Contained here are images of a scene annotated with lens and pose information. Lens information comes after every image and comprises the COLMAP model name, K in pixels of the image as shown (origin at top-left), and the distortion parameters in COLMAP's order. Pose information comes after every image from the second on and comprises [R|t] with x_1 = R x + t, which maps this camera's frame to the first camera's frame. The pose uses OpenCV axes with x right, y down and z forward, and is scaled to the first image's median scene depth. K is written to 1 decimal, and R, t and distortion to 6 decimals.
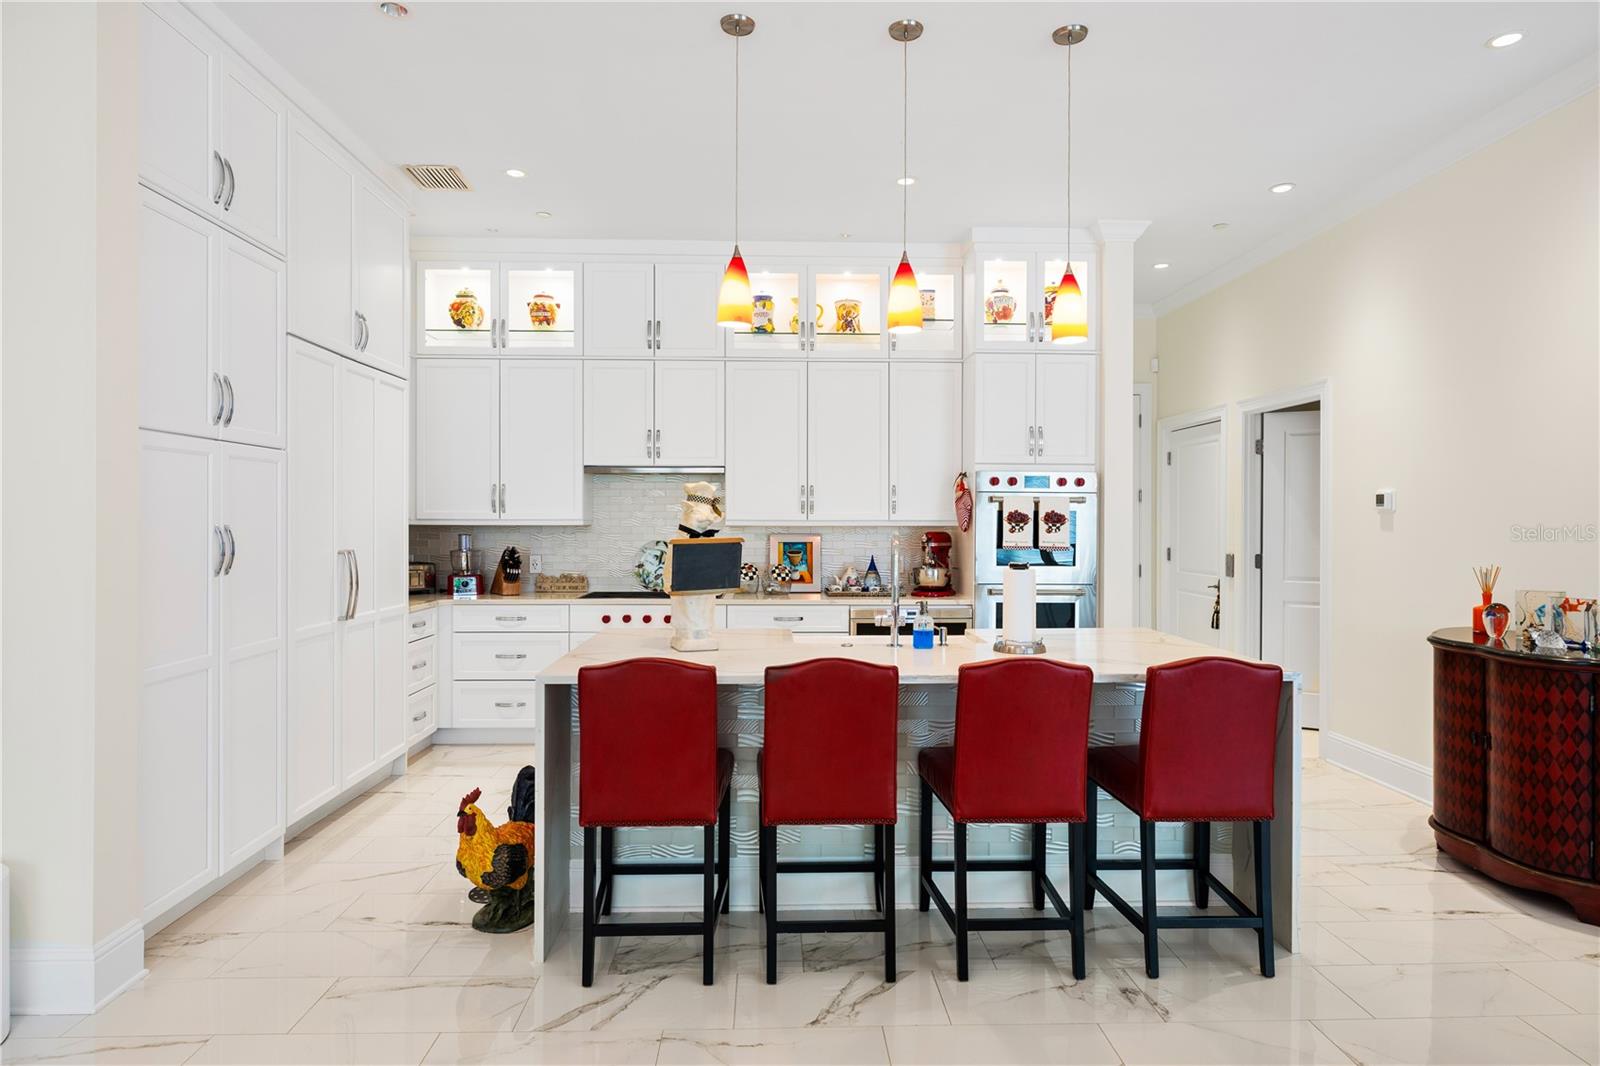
lens RADIAL K [[897.8, 0, 801.3], [0, 897.8, 523.9], [0, 0, 1]] dist [0.000422, 0.000185]
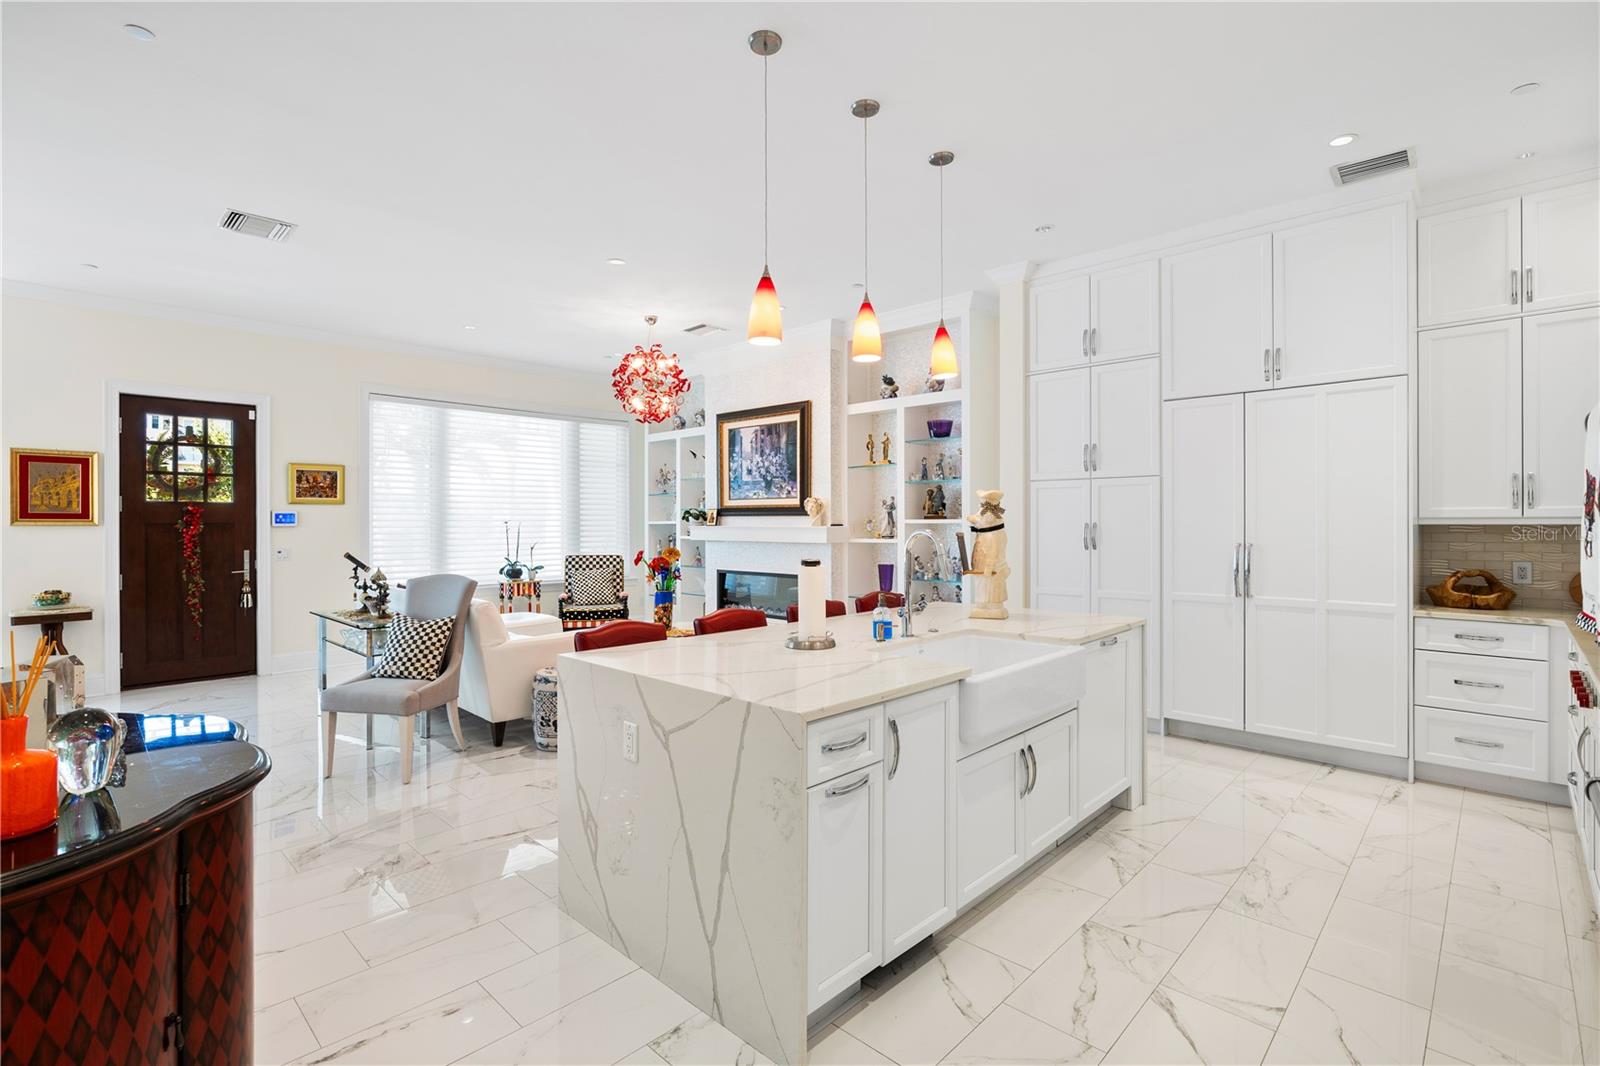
lens RADIAL K [[742.1, 0, 800.0], [0, 742.1, 533.0], [0, 0, 1]] dist [0.000899, 0.000078]
pose [[-0.716961, 0.007095, -0.697077, 0.486624], [-0.003994, 0.999890, 0.014284, 0.001302], [0.697102, 0.013025, -0.716854, 0.927366]]
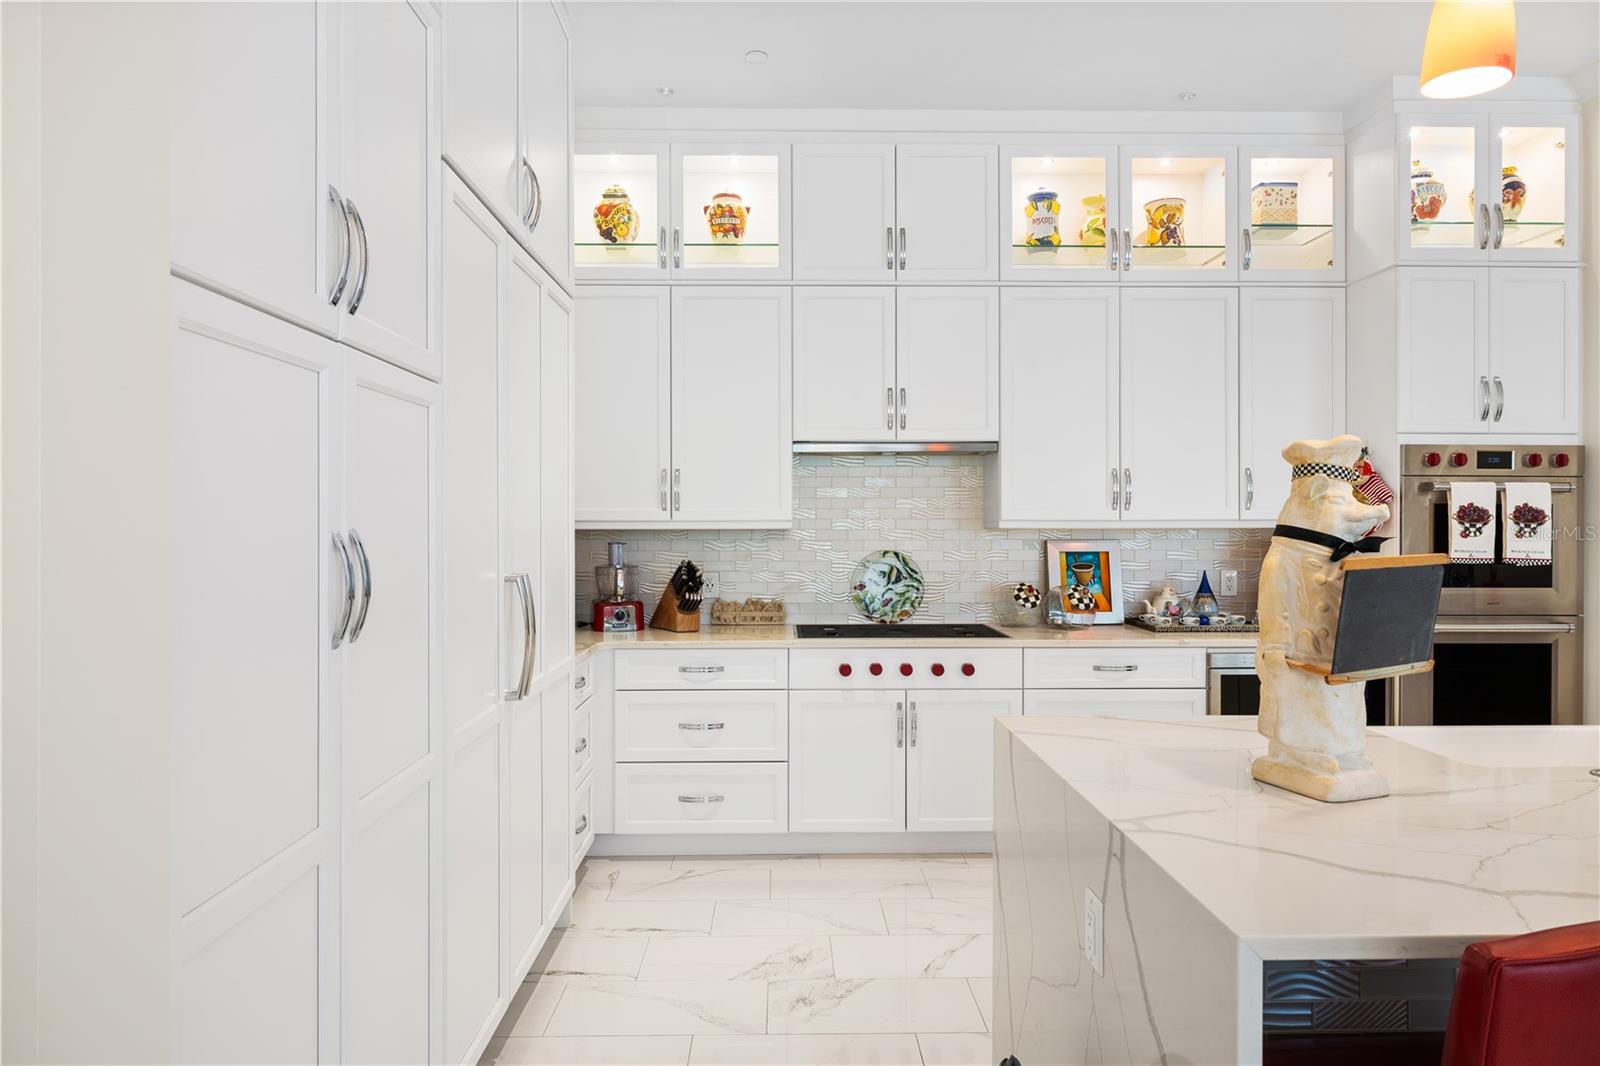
lens RADIAL K [[920.6, 0, 798.9], [0, 920.6, 526.9], [0, 0, 1]] dist [0.001840, 0.000325]
pose [[0.999892, -0.004088, -0.014128, -0.226254], [0.004089, 0.999992, 0.000024, 0.000061], [0.014128, -0.000082, 0.999900, 0.298720]]
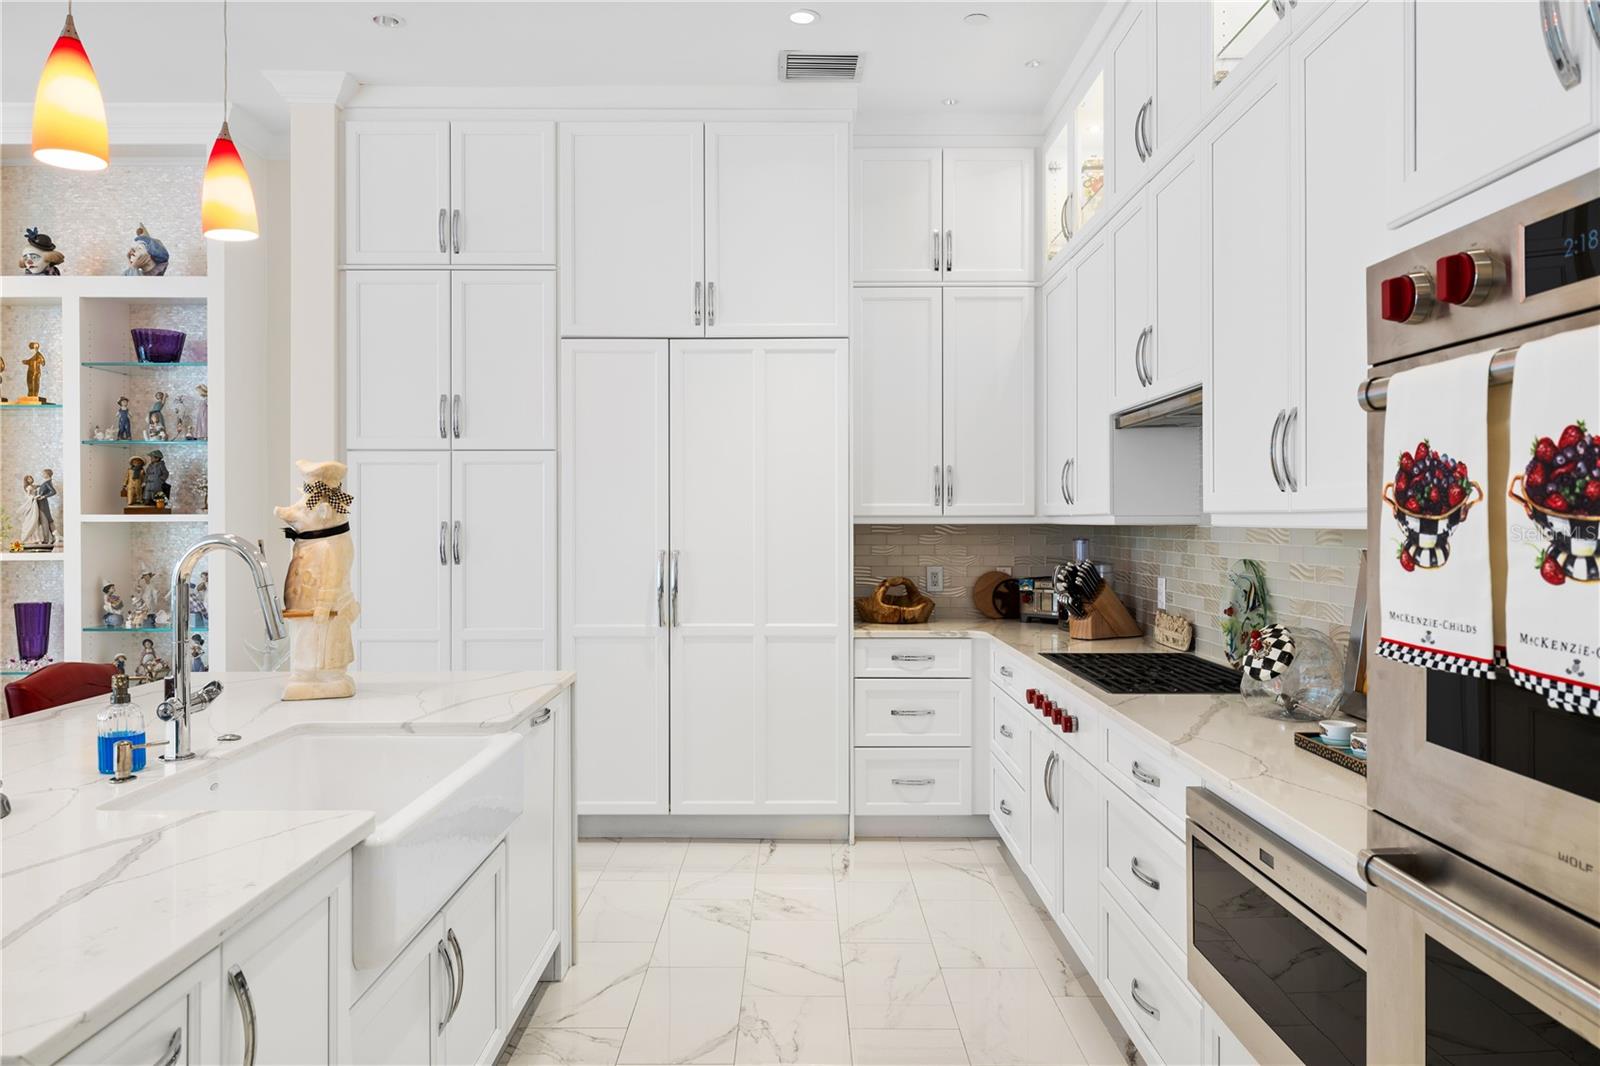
lens RADIAL K [[1106.8, 0, 800.6], [0, 1106.8, 528.4], [0, 0, 1]] dist [0.001746, 0.000249]
pose [[-0.039187, 0.003736, -0.999225, 0.432014], [-0.004546, 0.999982, 0.003917, 0.001228], [0.999222, 0.004696, -0.039169, 0.828027]]
